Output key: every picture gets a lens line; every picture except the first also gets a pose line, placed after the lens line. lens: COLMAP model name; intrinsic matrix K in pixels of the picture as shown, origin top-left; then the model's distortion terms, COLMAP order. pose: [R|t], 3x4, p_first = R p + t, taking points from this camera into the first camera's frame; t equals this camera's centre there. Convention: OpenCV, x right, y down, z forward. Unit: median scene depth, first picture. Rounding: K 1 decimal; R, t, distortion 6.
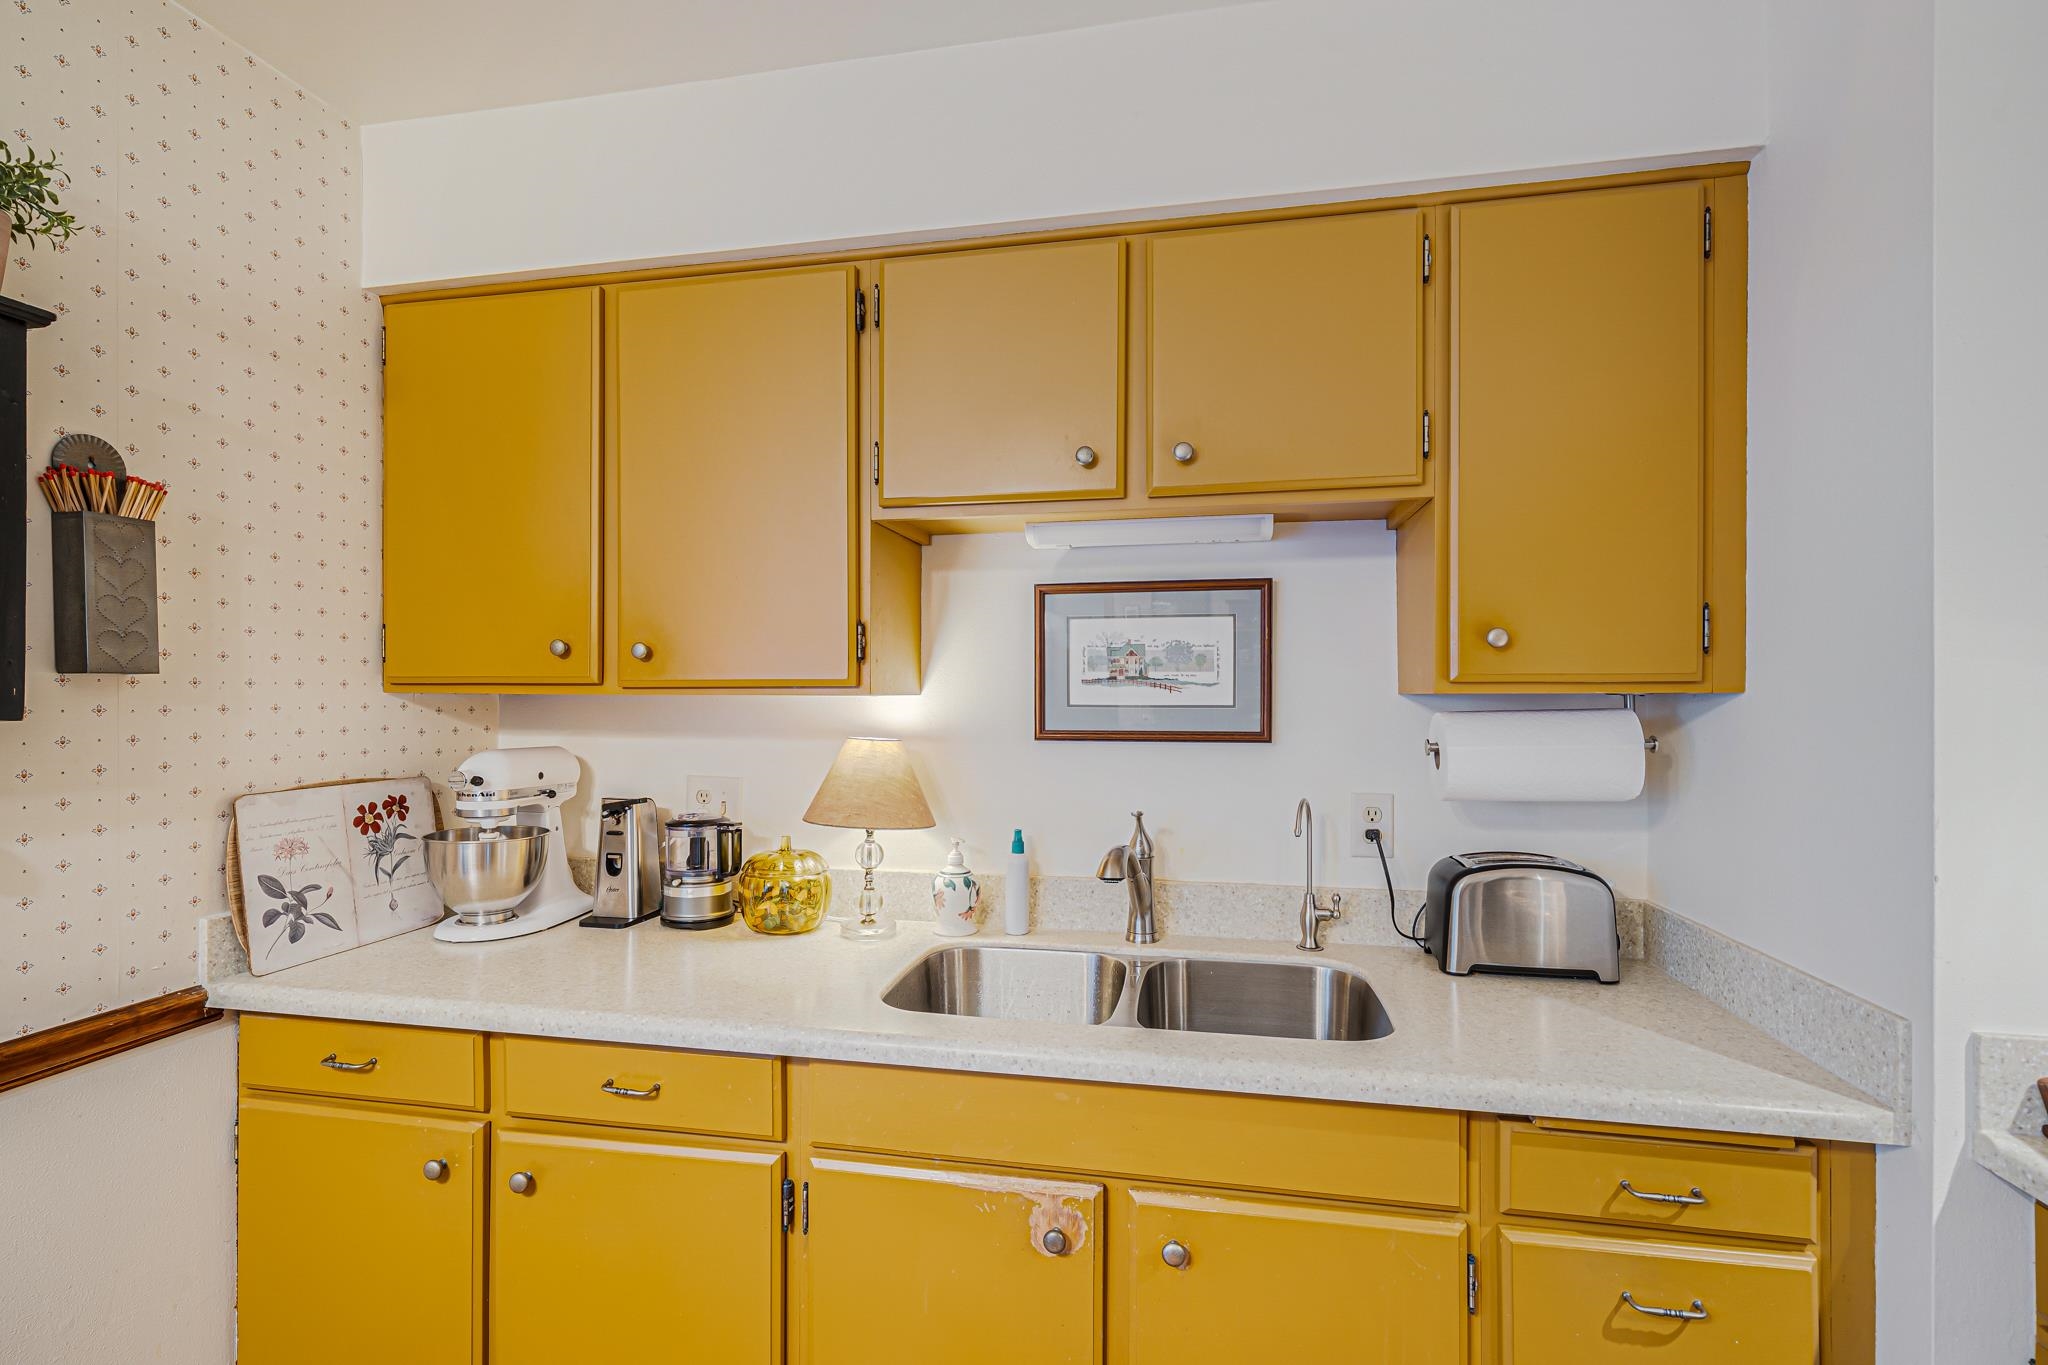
lens RADIAL K [[927.6, 0, 1024.4], [0, 927.6, 697.7], [0, 0, 1]] dist [-0.005659, -0.000272]
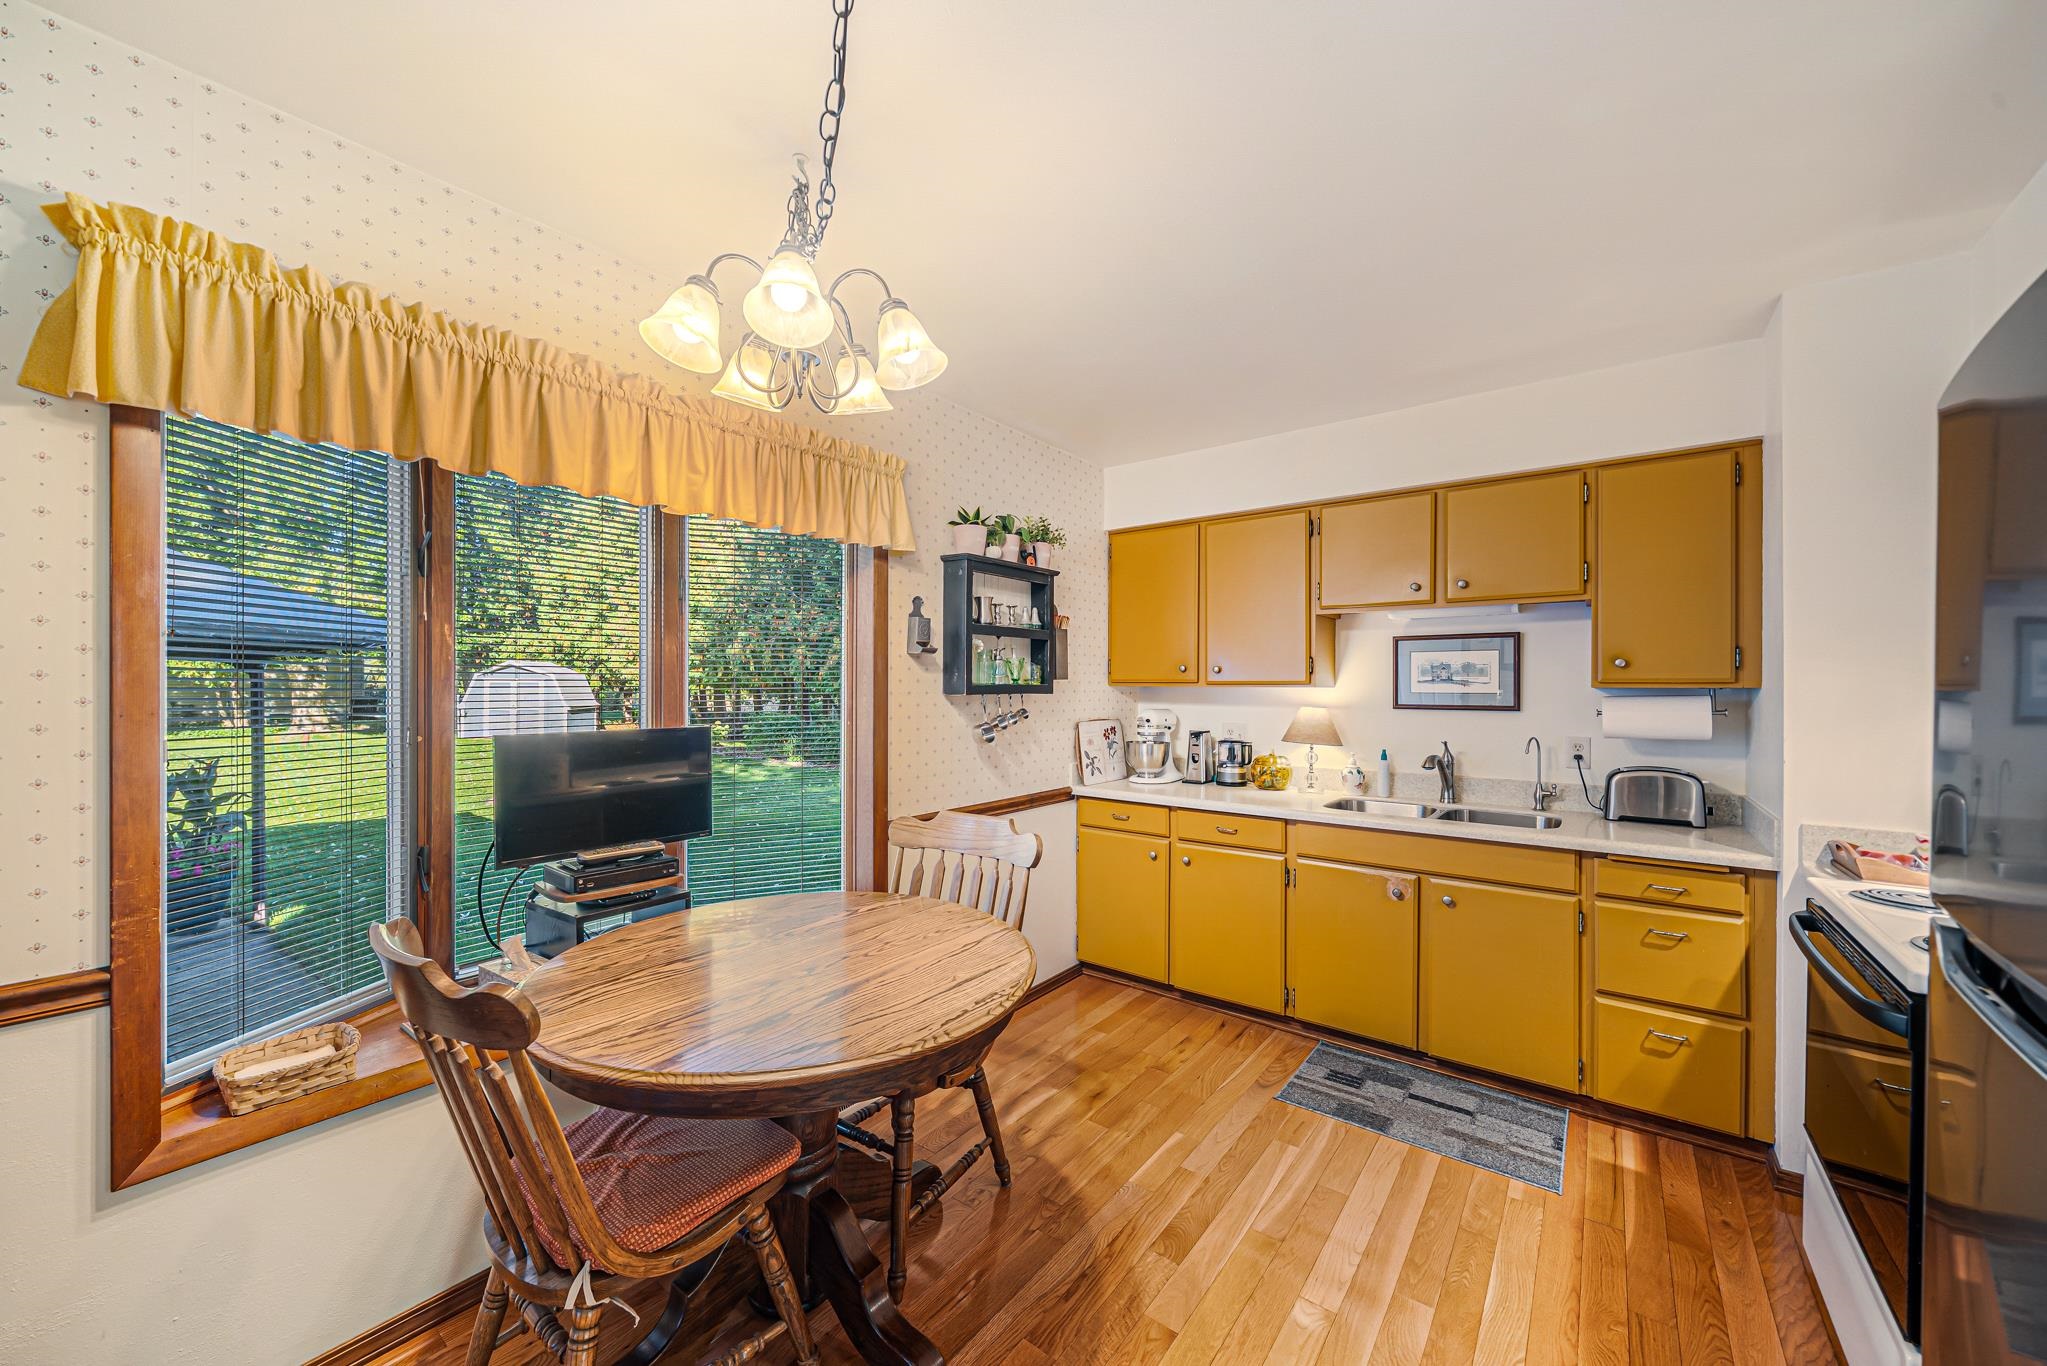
lens RADIAL K [[789.7, 0, 998.4], [0, 789.7, 682.5], [0, 0, 1]] dist [-0.004237, -0.000495]
pose [[0.889998, 0.001083, -0.455963, 0.033400], [-0.005545, 0.999949, -0.008449, 0.005744], [0.455931, 0.010048, 0.889959, -1.126886]]
